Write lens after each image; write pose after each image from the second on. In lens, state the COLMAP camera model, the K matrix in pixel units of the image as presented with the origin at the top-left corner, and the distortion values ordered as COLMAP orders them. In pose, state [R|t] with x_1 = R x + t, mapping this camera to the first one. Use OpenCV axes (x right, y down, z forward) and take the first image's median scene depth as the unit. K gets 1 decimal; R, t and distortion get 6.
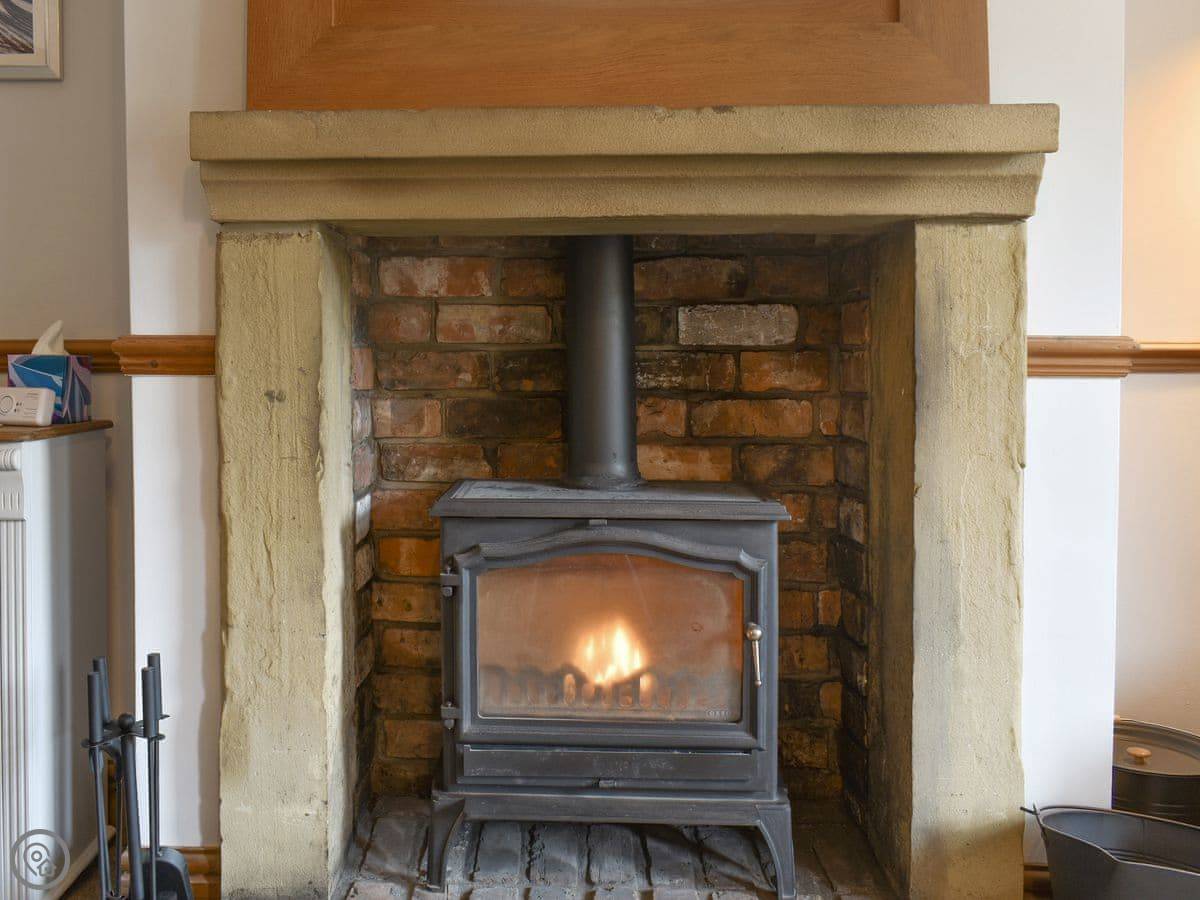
lens RADIAL K [[1103.6, 0, 520.0], [0, 1103.6, 408.2], [0, 0, 1]] dist [-0.014368, 0.001769]
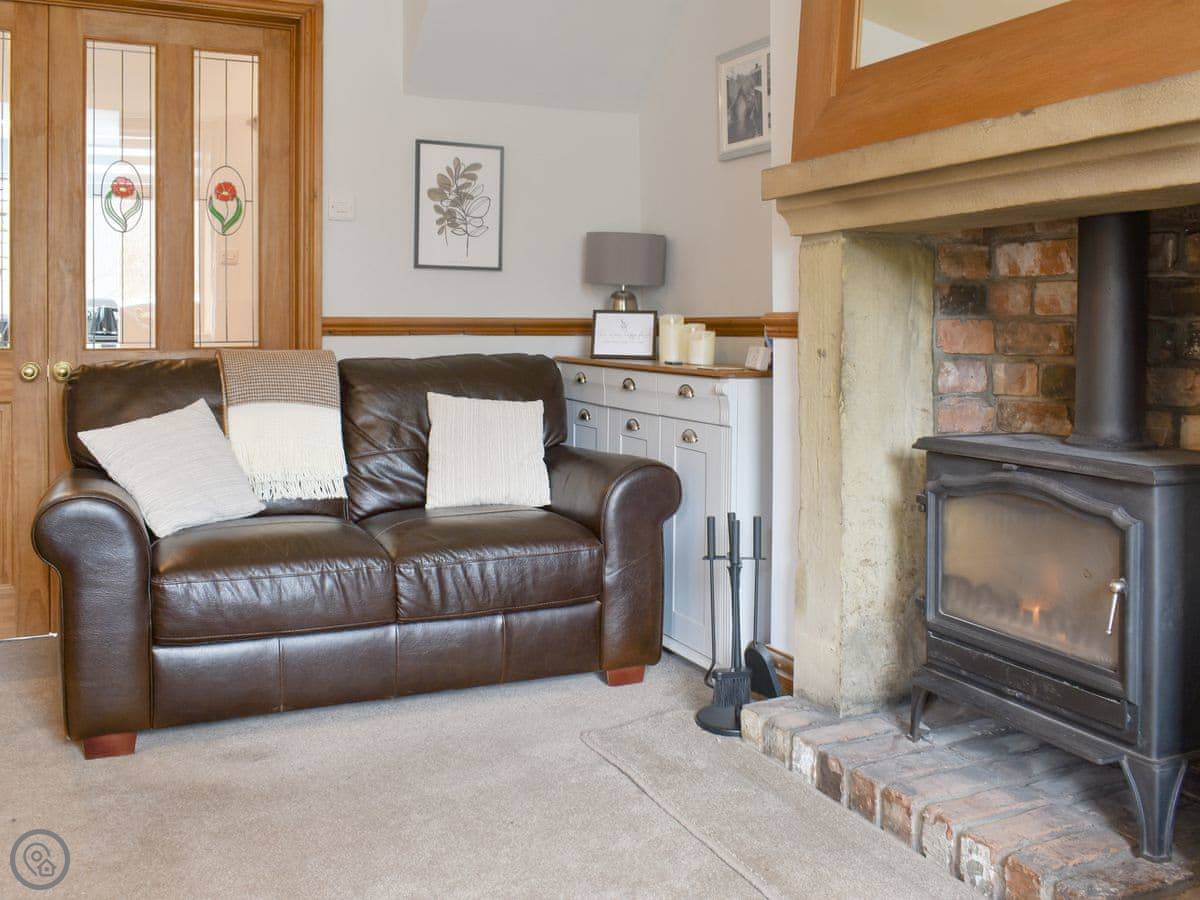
lens RADIAL K [[1099.5, 0, 576.7], [0, 1099.5, 378.3], [0, 0, 1]] dist [-0.021082, -0.002703]
pose [[0.455922, 0.040673, -0.889090, 0.745446], [-0.046152, 0.998692, 0.022020, 0.004026], [0.888822, 0.030994, 0.457203, 0.043621]]
